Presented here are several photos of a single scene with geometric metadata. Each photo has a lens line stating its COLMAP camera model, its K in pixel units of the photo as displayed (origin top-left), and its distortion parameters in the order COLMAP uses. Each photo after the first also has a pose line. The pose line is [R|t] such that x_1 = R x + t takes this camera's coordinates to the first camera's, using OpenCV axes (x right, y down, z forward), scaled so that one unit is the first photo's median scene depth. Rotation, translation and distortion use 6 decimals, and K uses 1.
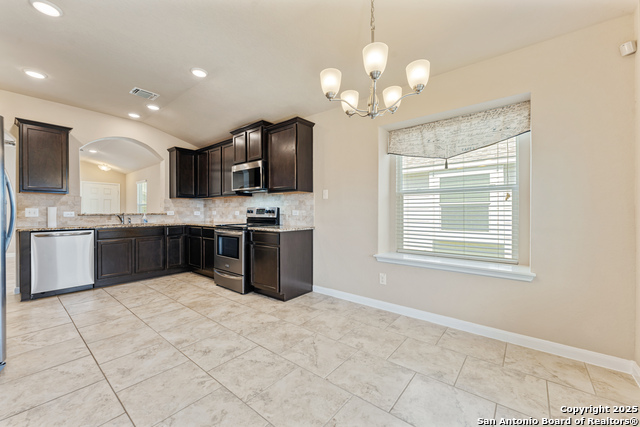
lens RADIAL K [[253.8, 0, 320.0], [0, 253.8, 213.5], [0, 0, 1]] dist [0.001857, 0.000317]
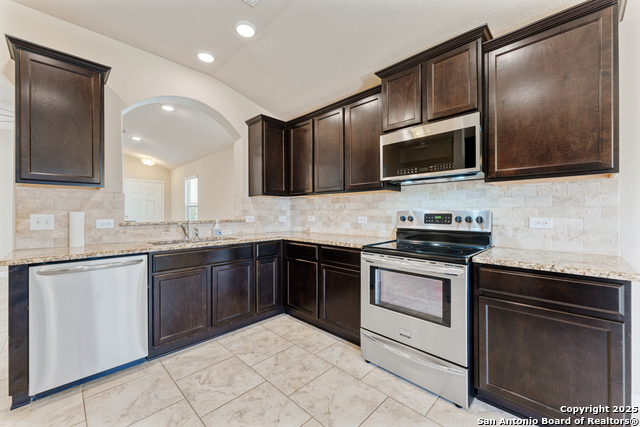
lens RADIAL K [[253.8, 0, 320.0], [0, 253.8, 213.5], [0, 0, 1]] dist [0.001857, 0.000317]
pose [[0.995988, -0.001463, -0.089475, -0.464817], [0.001290, 0.999997, -0.001997, -0.019528], [0.089477, 0.001873, 0.995987, 0.484883]]
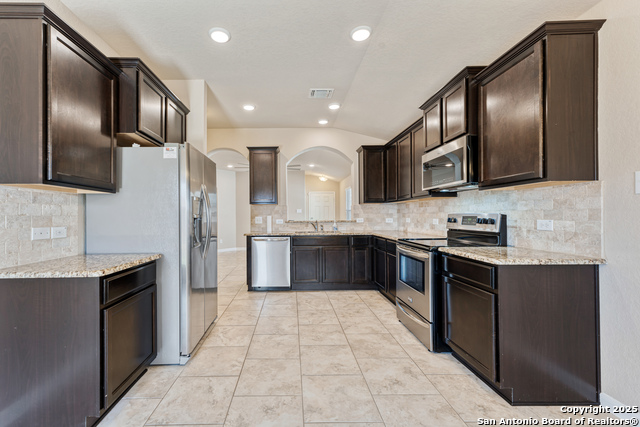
lens RADIAL K [[268.7, 0, 290.7], [0, 268.7, 215.3], [0, 0, 1]] dist [0.002843, 0.000642]
pose [[0.628426, -0.005588, -0.777850, 0.001390], [0.002562, 0.999984, -0.005114, -0.019879], [0.777865, 0.001221, 0.628430, 0.273341]]
